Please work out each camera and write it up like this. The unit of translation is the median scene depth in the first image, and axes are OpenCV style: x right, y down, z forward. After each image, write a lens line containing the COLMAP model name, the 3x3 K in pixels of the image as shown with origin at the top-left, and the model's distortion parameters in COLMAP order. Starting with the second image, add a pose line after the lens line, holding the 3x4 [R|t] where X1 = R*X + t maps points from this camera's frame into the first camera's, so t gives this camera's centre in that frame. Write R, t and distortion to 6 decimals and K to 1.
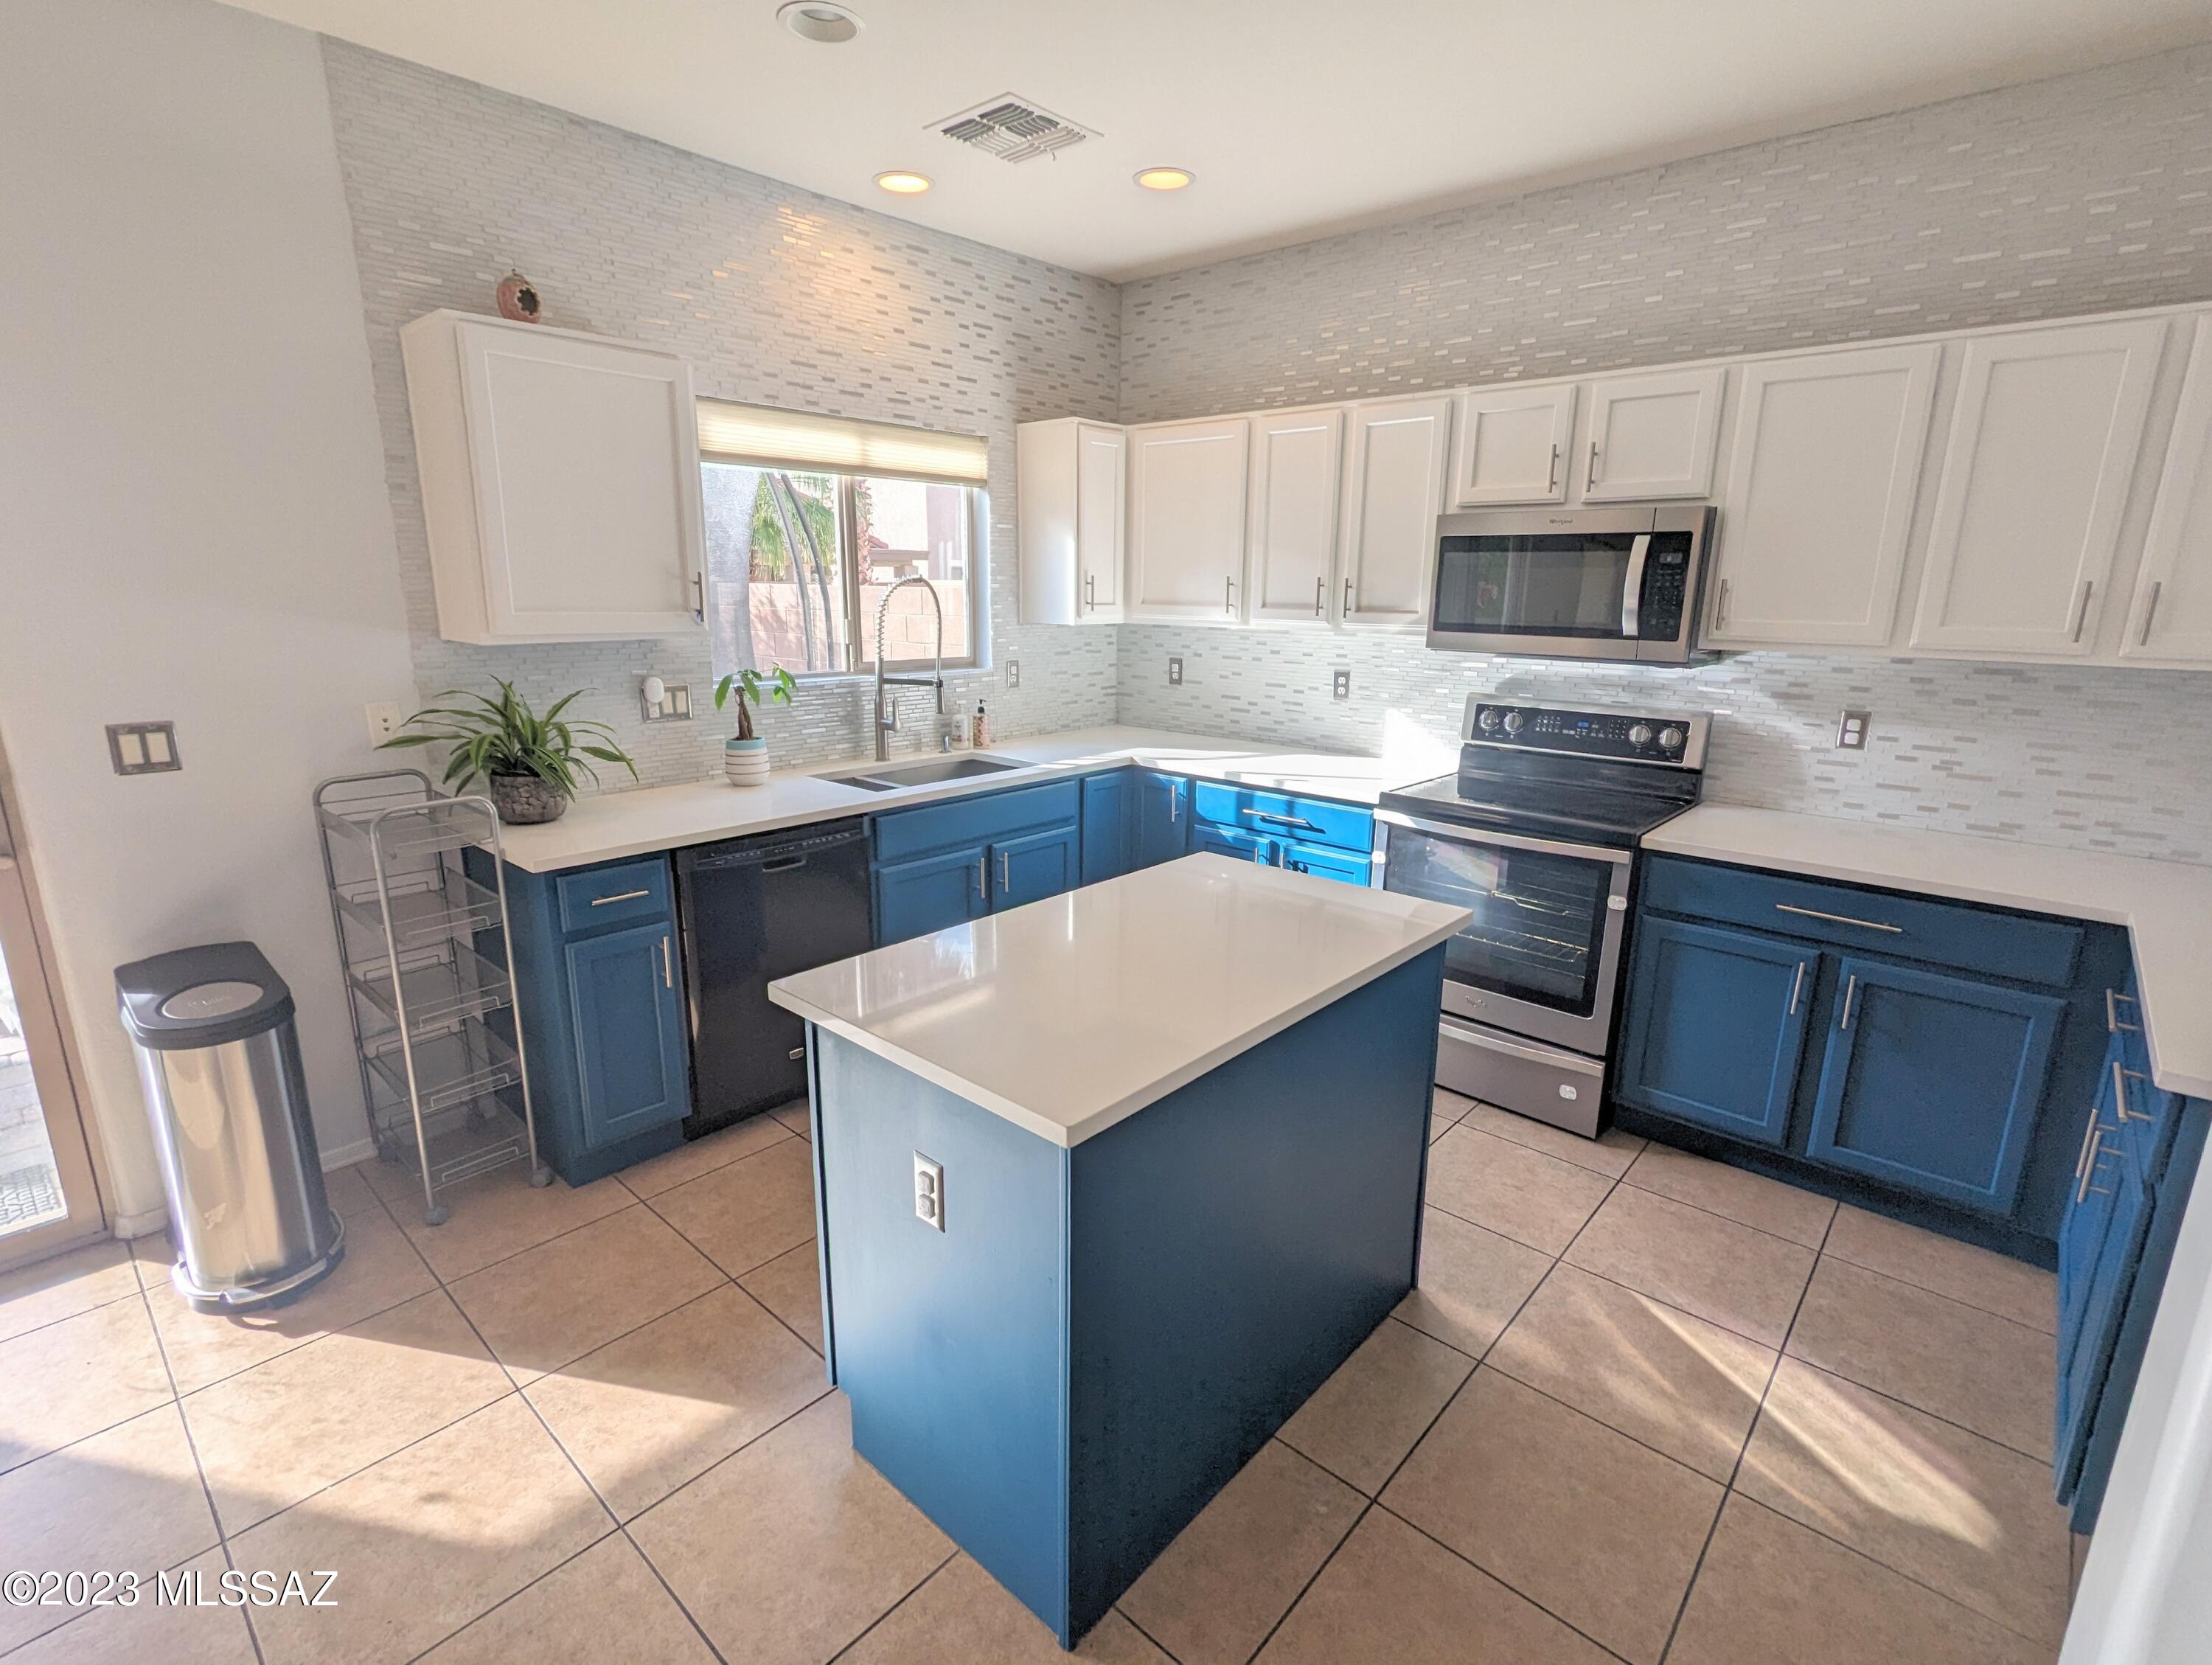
lens RADIAL K [[1047.0, 0, 1100.7], [0, 1047.0, 832.4], [0, 0, 1]] dist [0.001184, -0.001403]
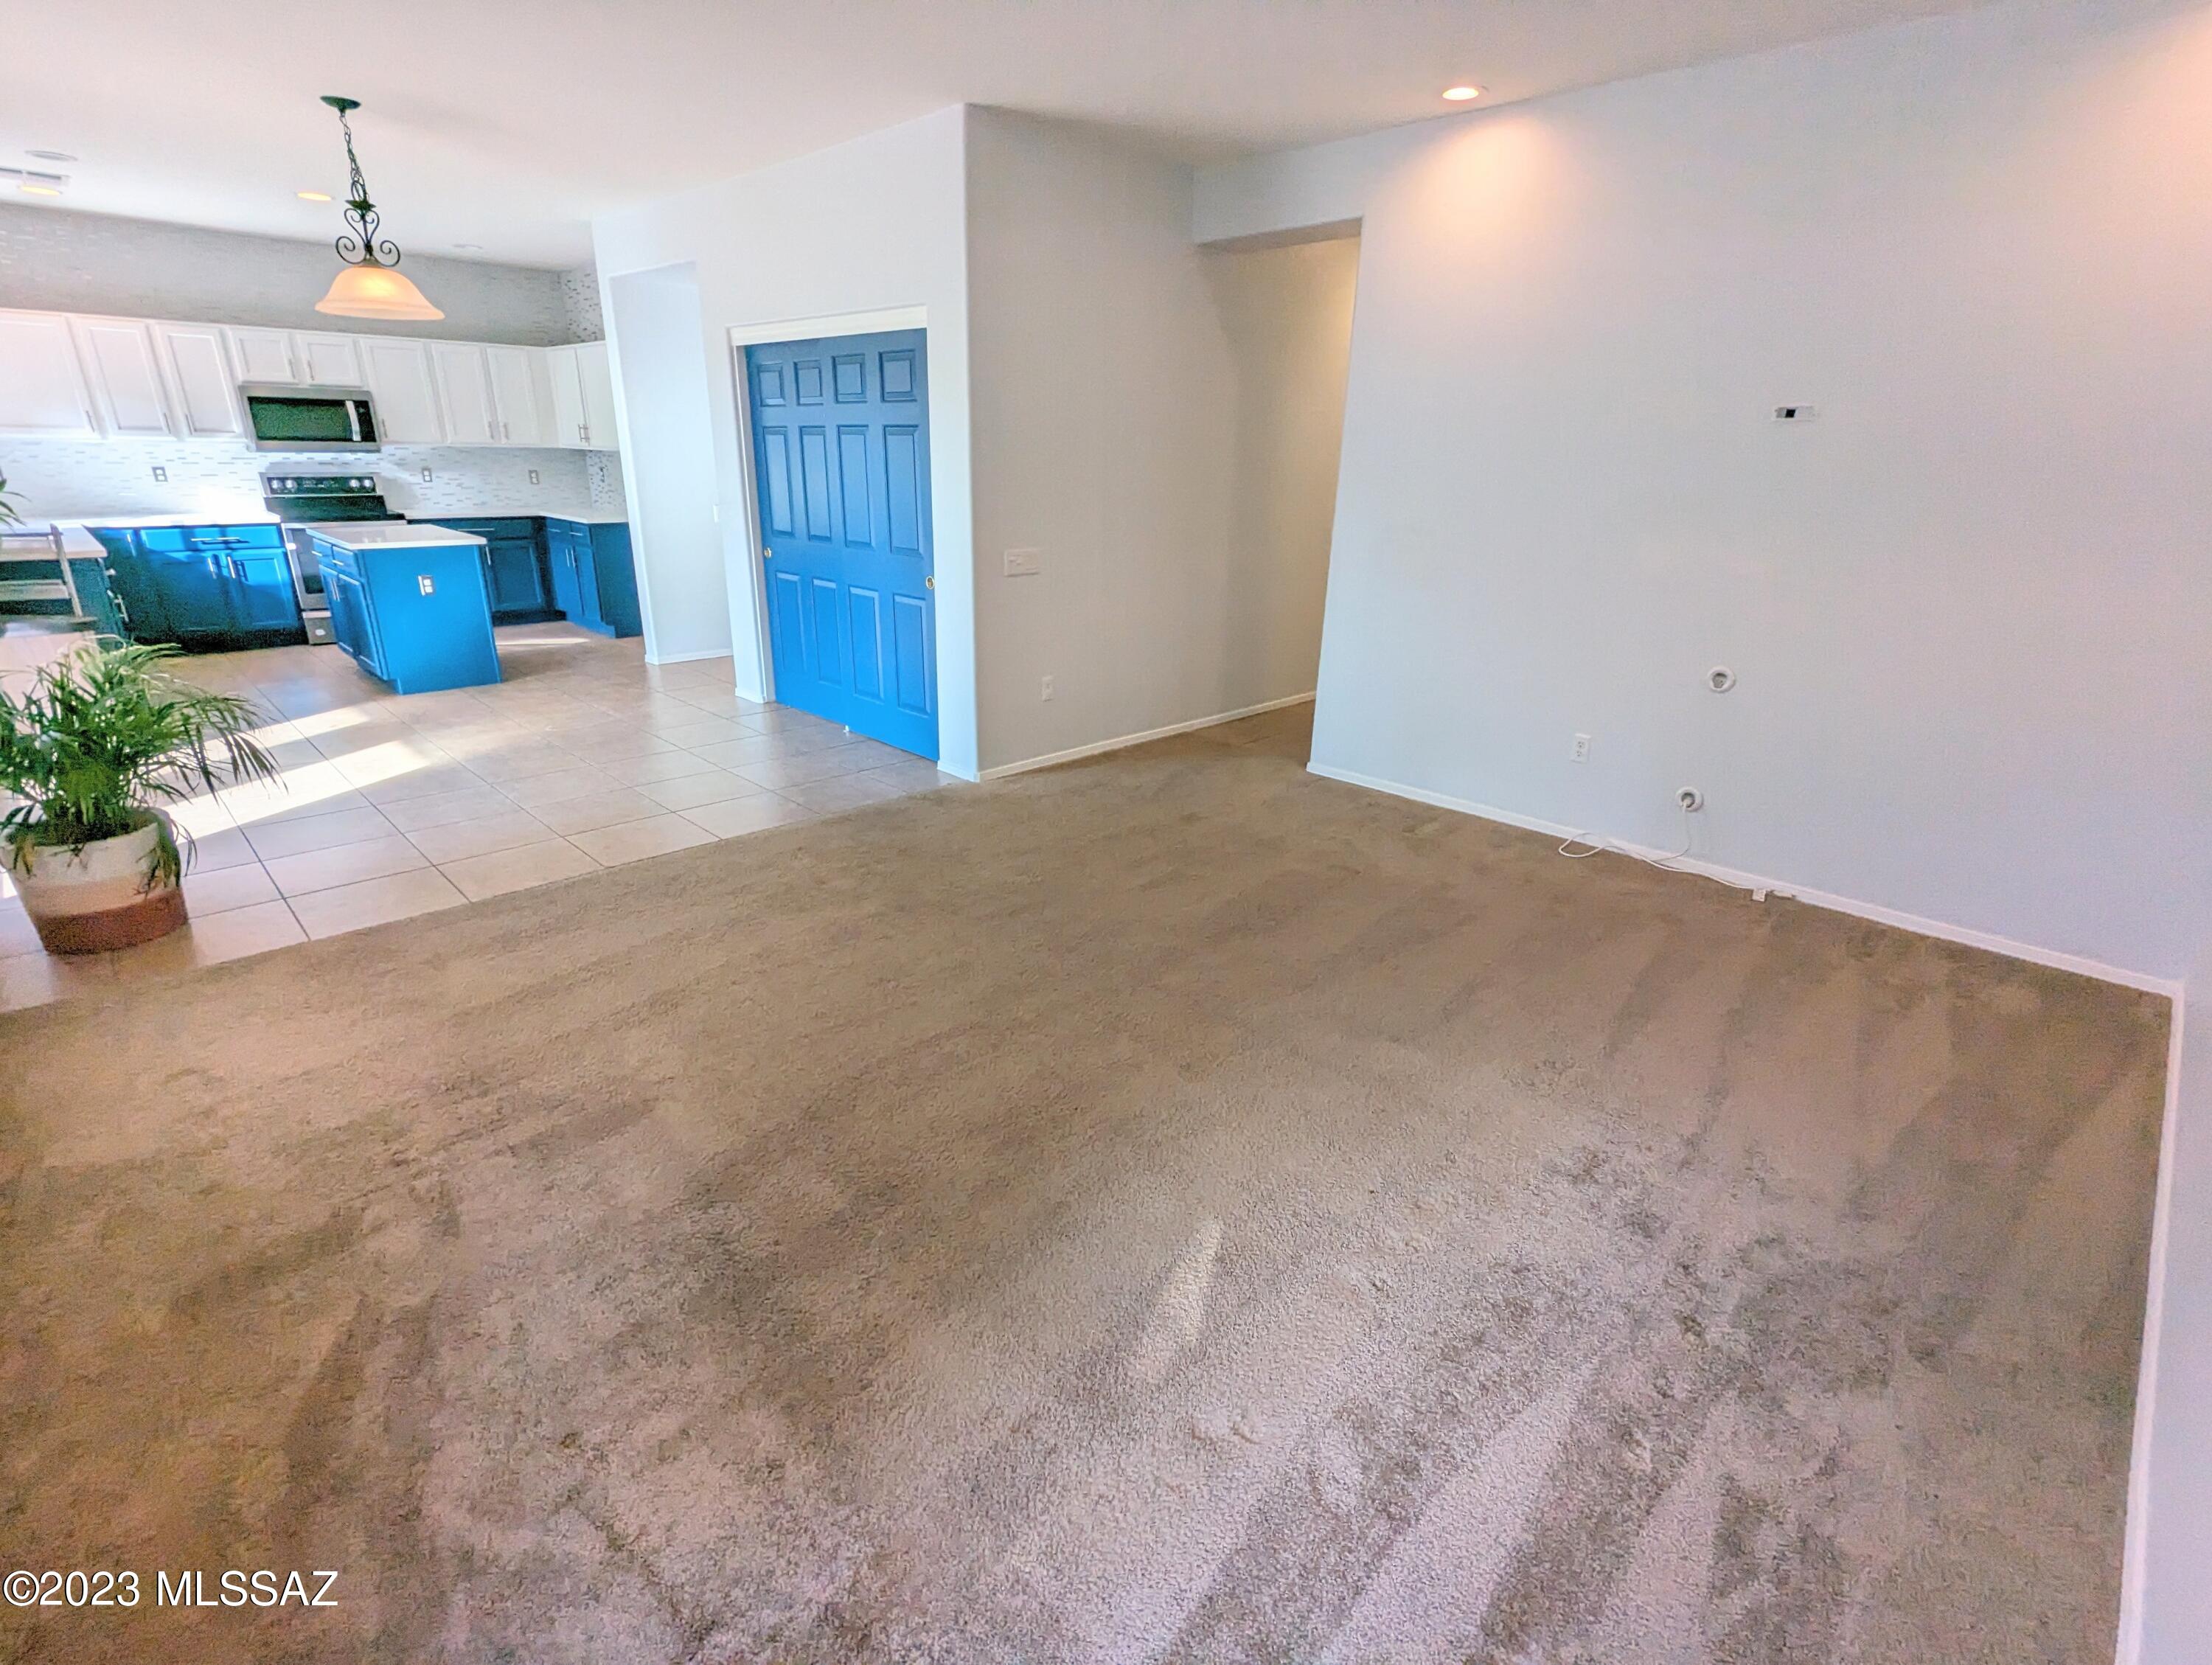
lens RADIAL K [[1047.0, 0, 1100.7], [0, 1047.0, 834.4], [0, 0, 1]] dist [0.001184, -0.001403]
pose [[0.053941, -0.357686, 0.932283, -1.936450], [0.212150, 0.916432, 0.339329, 0.194620], [-0.975747, 0.179480, 0.125316, -0.854602]]
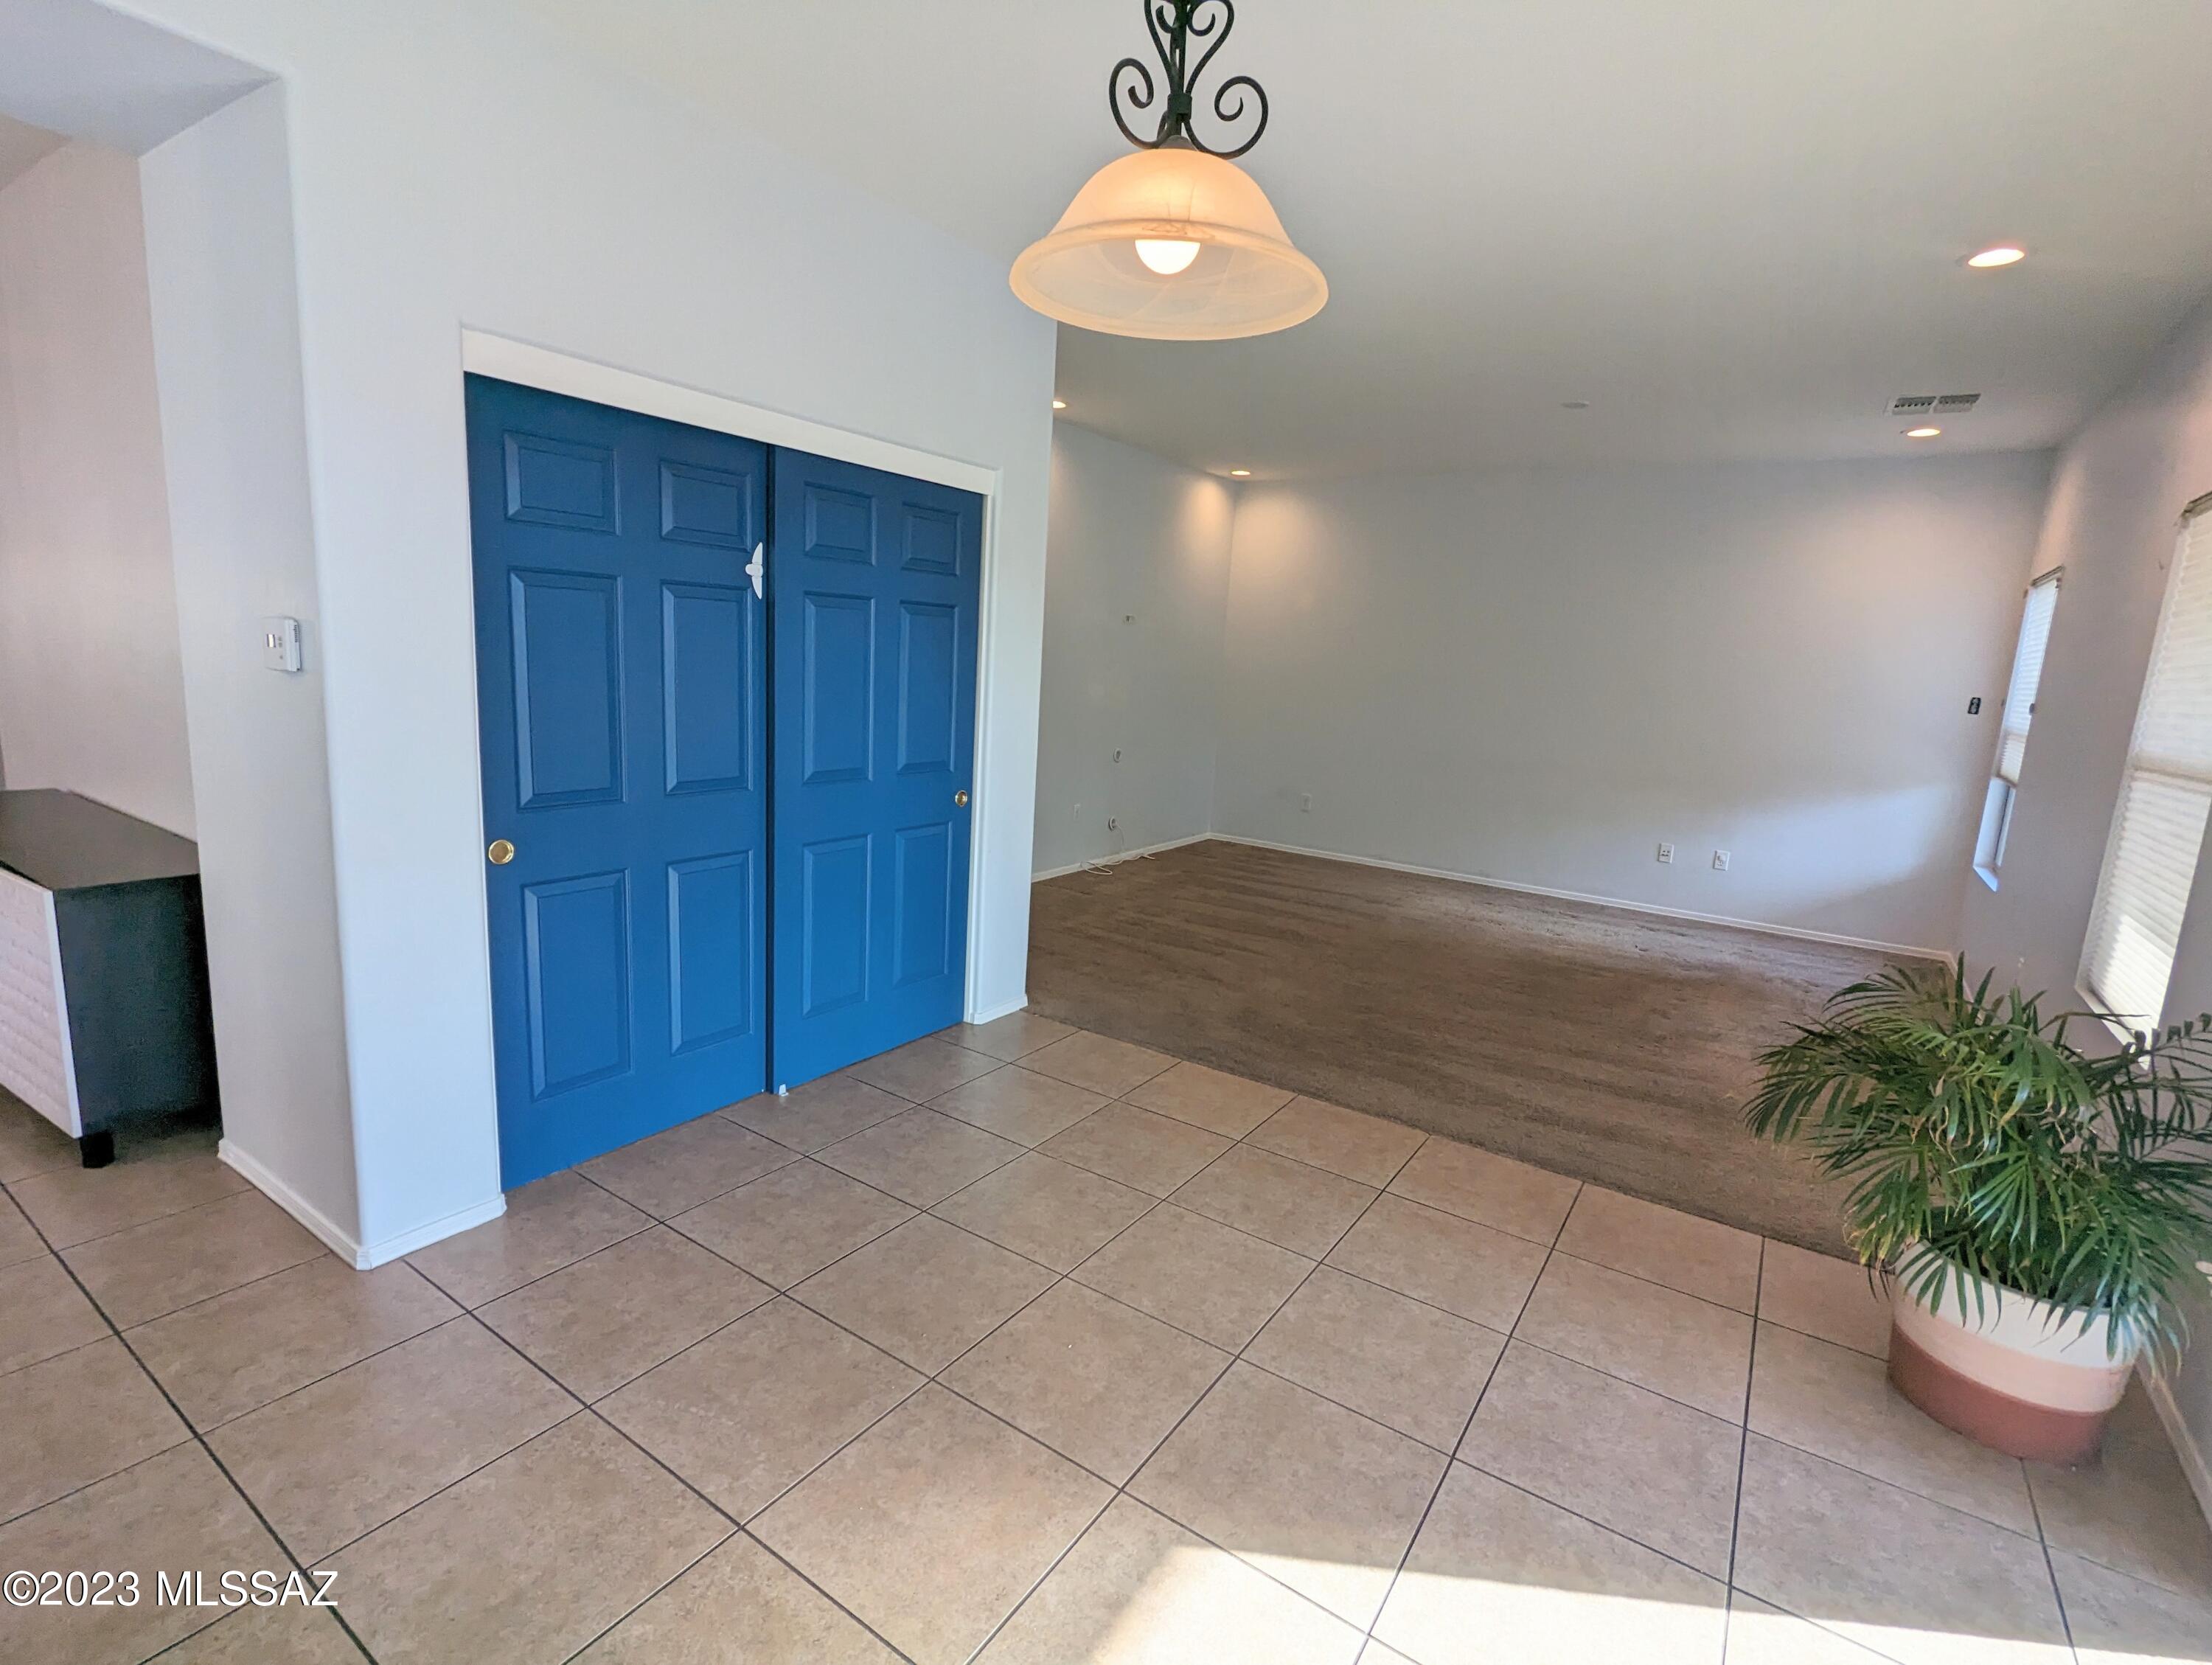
lens RADIAL K [[1047.0, 0, 1105.9], [0, 1047.0, 828.9], [0, 0, 1]] dist [0.001184, -0.001403]
pose [[-0.987654, -0.045008, -0.150044, -0.411986], [-0.101008, 0.915096, 0.390380, -0.119710], [0.119735, 0.400716, -0.908345, 0.599245]]
